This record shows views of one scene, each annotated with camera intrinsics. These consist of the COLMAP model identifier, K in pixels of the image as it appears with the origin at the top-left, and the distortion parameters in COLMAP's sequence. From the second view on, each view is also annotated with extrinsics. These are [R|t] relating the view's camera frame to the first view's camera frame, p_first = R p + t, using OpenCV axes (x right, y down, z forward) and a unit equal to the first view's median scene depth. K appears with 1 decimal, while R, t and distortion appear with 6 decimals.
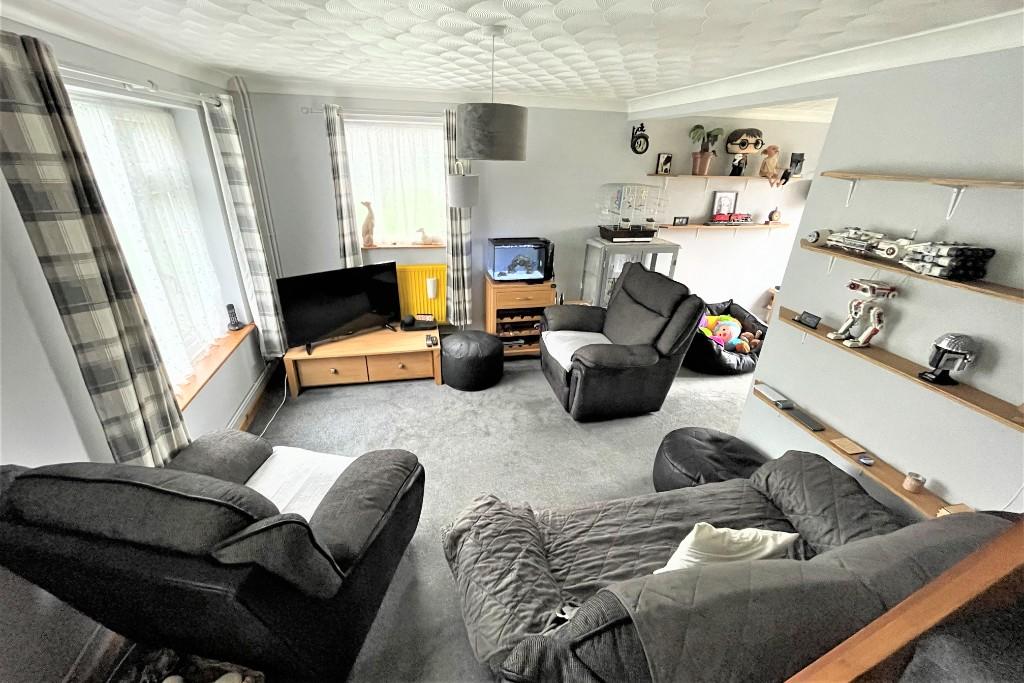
lens RADIAL K [[423.2, 0, 512.0], [0, 423.2, 341.5], [0, 0, 1]] dist [0.000436, 0.000035]
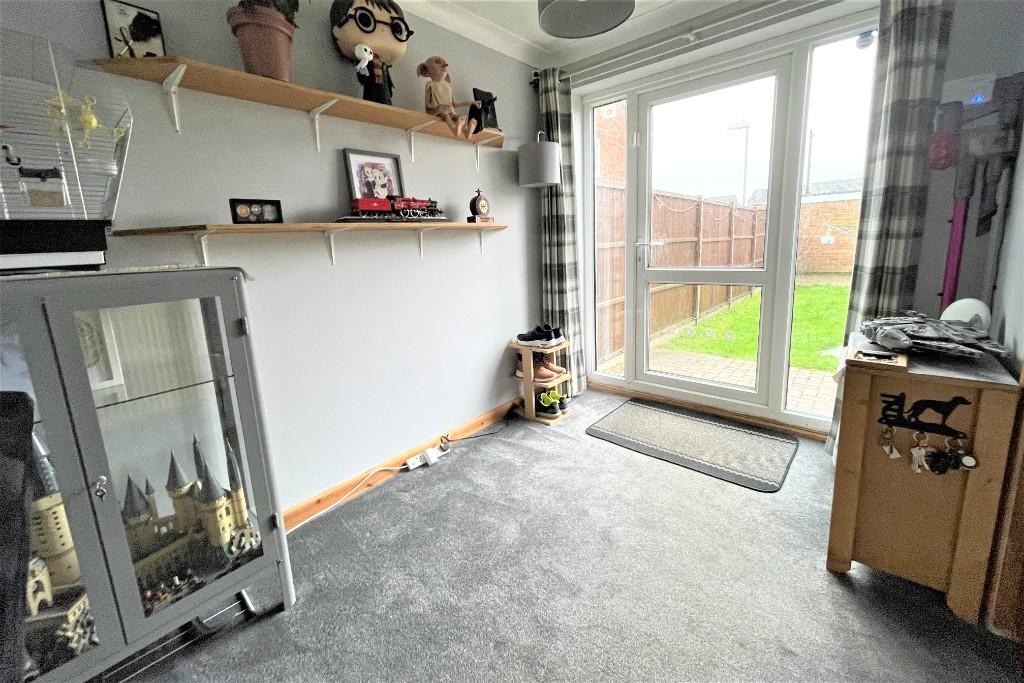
lens RADIAL K [[416.1, 0, 511.5], [0, 416.1, 315.9], [0, 0, 1]] dist [-0.000002, -0.000006]
pose [[0.809568, -0.170096, 0.561843, 0.365608], [0.301245, 0.941845, -0.148929, -0.089060], [-0.503836, 0.289821, 0.813728, 0.645237]]
